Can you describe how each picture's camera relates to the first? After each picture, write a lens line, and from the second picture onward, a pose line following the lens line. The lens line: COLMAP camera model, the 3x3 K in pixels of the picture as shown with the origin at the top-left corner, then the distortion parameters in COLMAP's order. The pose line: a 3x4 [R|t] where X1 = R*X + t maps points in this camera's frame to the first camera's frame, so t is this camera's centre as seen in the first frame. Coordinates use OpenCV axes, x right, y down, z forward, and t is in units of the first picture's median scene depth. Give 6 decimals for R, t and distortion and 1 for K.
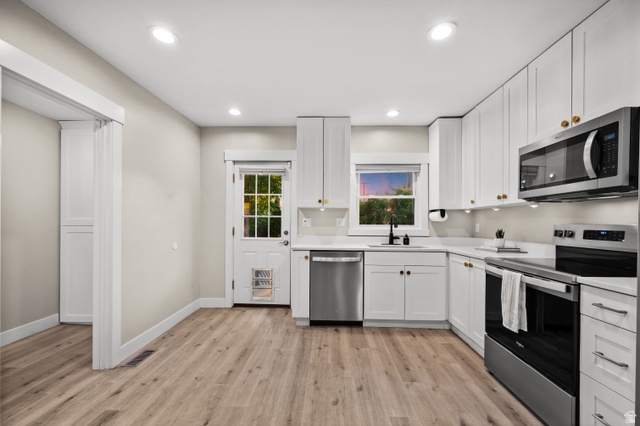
lens RADIAL K [[257.8, 0, 313.9], [0, 257.8, 222.8], [0, 0, 1]] dist [-0.002474, -0.000405]
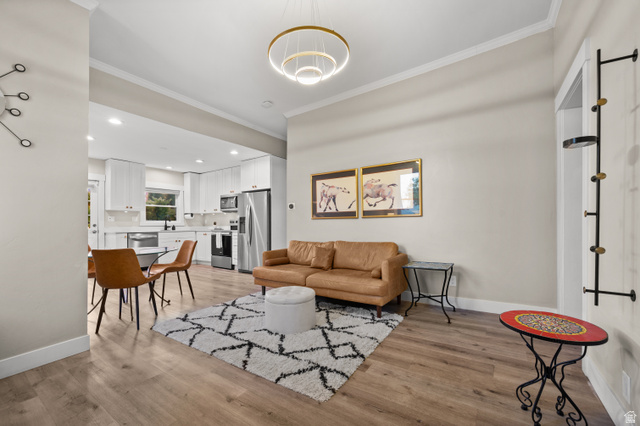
lens RADIAL K [[257.8, 0, 337.2], [0, 257.8, 220.9], [0, 0, 1]] dist [-0.002474, -0.000405]
pose [[0.473770, 0.000478, 0.880649, -0.917985], [0.010725, 0.999923, -0.006312, 0.043683], [-0.880583, 0.012435, 0.473728, -1.232380]]
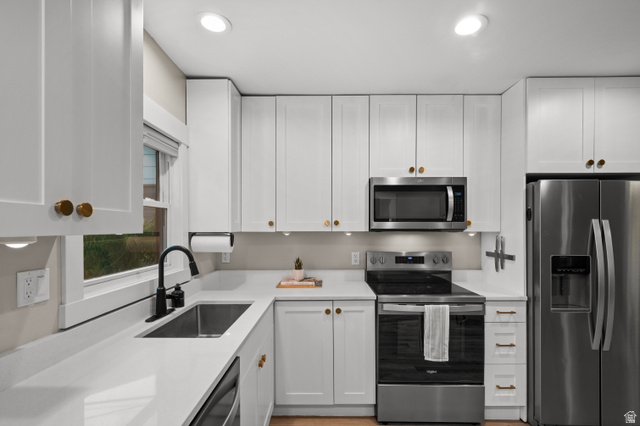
lens RADIAL K [[299.8, 0, 331.2], [0, 299.8, 228.7], [0, 0, 1]] dist [-0.000688, 0.000180]
pose [[-0.054154, -0.007362, 0.998505, -0.230682], [-0.002553, 0.999971, 0.007234, -0.070420], [-0.998529, -0.002157, -0.054171, 0.840170]]
